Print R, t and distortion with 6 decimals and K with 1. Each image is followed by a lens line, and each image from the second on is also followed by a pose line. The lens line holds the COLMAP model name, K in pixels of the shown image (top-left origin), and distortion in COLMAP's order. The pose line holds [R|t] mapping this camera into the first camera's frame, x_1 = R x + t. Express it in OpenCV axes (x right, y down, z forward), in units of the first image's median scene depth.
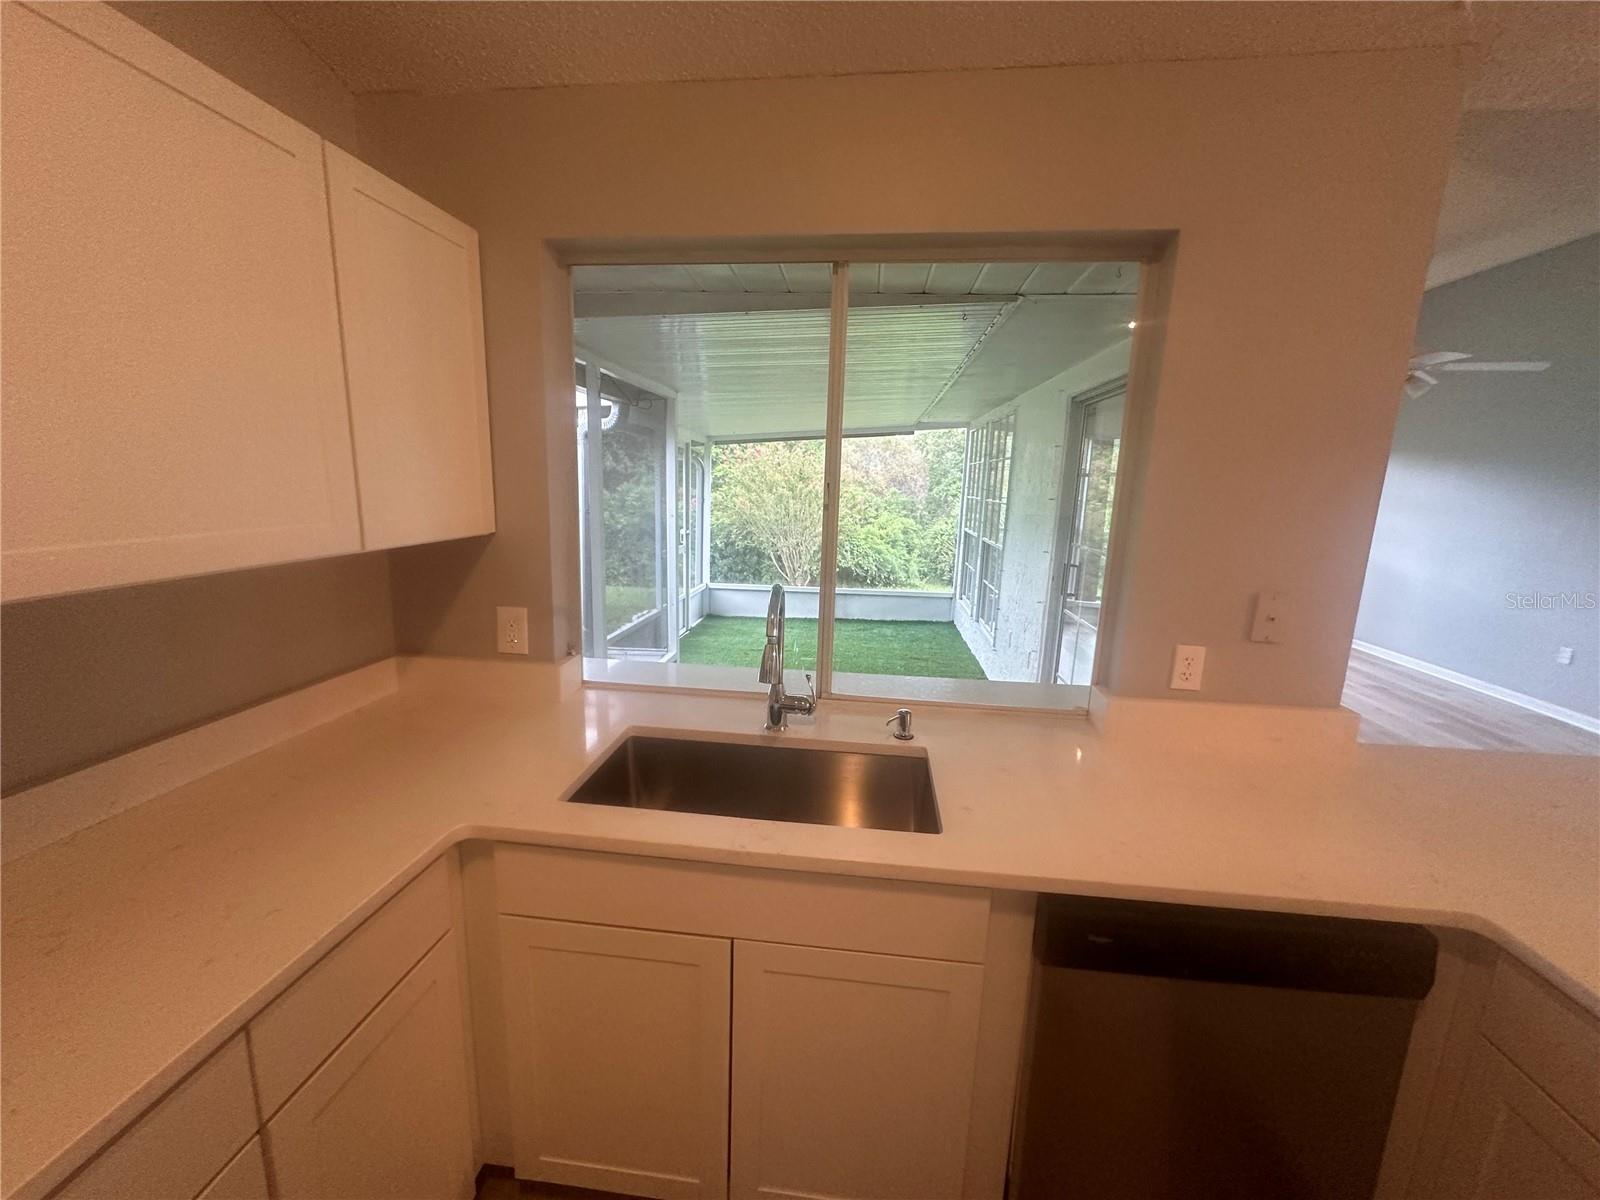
lens RADIAL K [[634.8, 0, 786.3], [0, 634.8, 601.8], [0, 0, 1]] dist [-0.002872, 0.001629]
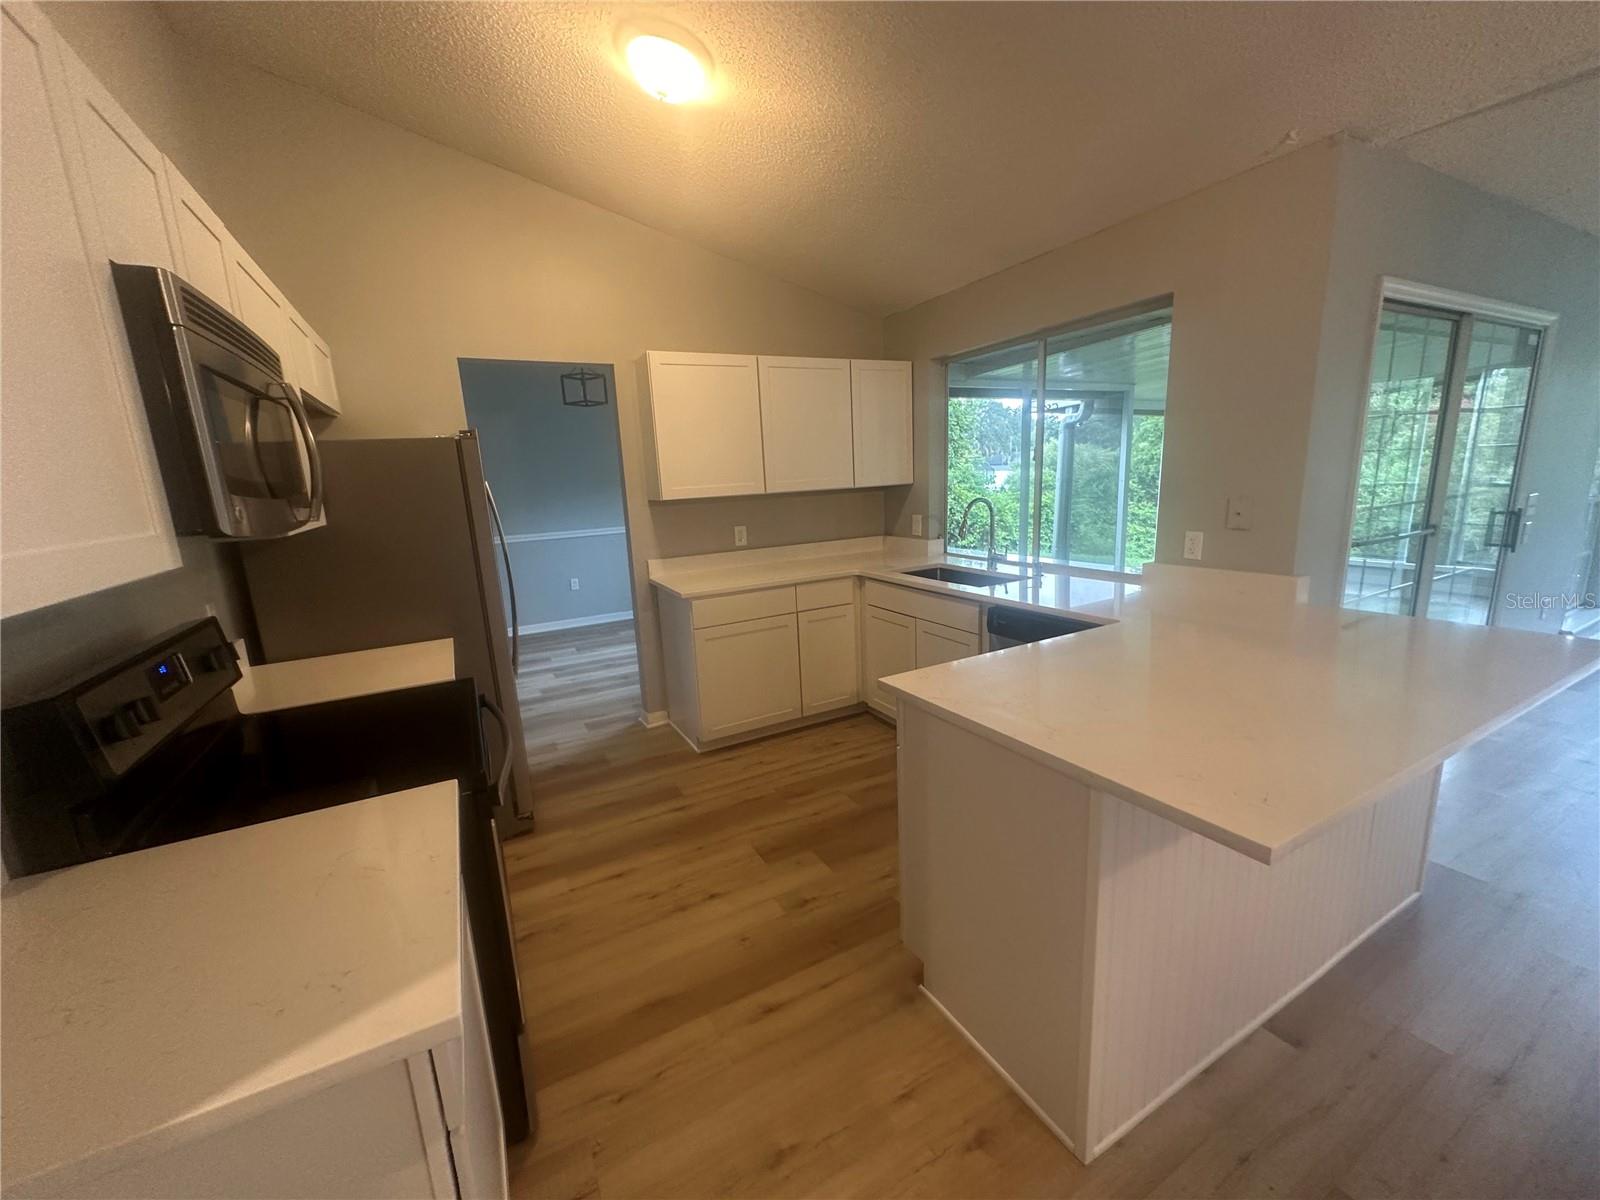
lens RADIAL K [[634.8, 0, 803.4], [0, 634.8, 598.9], [0, 0, 1]] dist [-0.002872, 0.001629]
pose [[0.583178, 0.103099, -0.805775, 1.342739], [-0.089122, 0.994046, 0.062687, 0.223000], [0.807441, 0.035254, 0.588894, -0.764389]]
